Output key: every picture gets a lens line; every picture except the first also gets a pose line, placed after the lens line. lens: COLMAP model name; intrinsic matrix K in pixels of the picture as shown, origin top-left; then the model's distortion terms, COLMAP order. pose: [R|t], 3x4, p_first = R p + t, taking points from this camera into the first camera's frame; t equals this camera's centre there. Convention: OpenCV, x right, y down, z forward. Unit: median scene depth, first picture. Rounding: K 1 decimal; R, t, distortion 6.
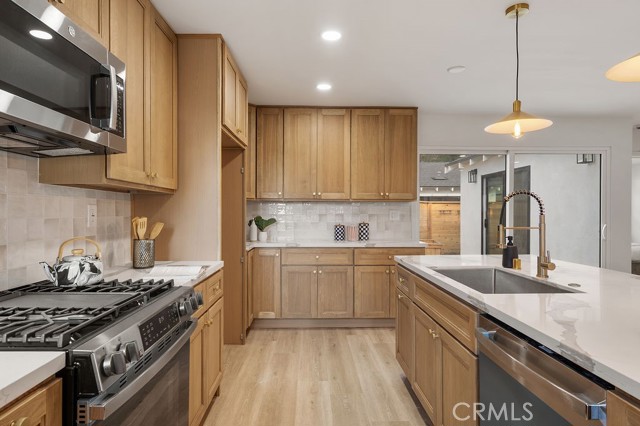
lens RADIAL K [[367.2, 0, 314.2], [0, 367.2, 212.6], [0, 0, 1]] dist [0.008276, 0.002169]
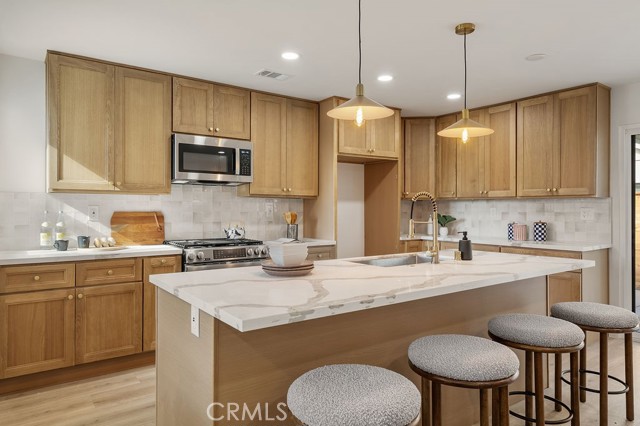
lens RADIAL K [[407.6, 0, 317.9], [0, 407.6, 209.6], [0, 0, 1]] dist [-0.002820, 0.000377]
pose [[0.573209, 0.001484, -0.819408, 0.670885], [-0.004818, 0.999987, -0.001559, 0.001533], [0.819395, 0.004841, 0.573209, -0.027945]]
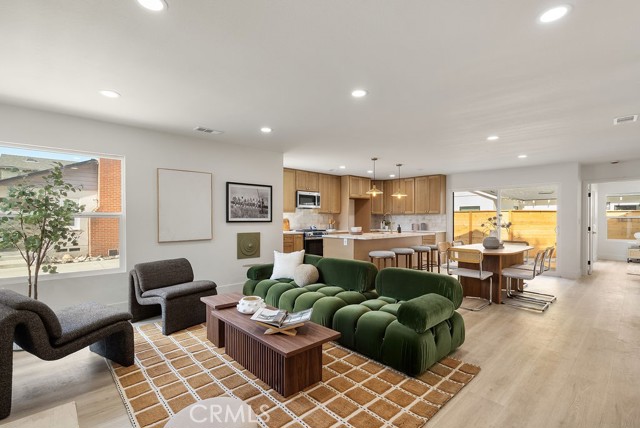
lens RADIAL K [[296.7, 0, 320.0], [0, 296.7, 218.3], [0, 0, 1]] dist [-0.001457, -0.000022]
pose [[0.677665, -0.003181, -0.735364, 1.158946], [-0.004513, 0.999954, -0.008484, 0.016196], [0.735357, 0.009068, 0.677620, -0.861927]]
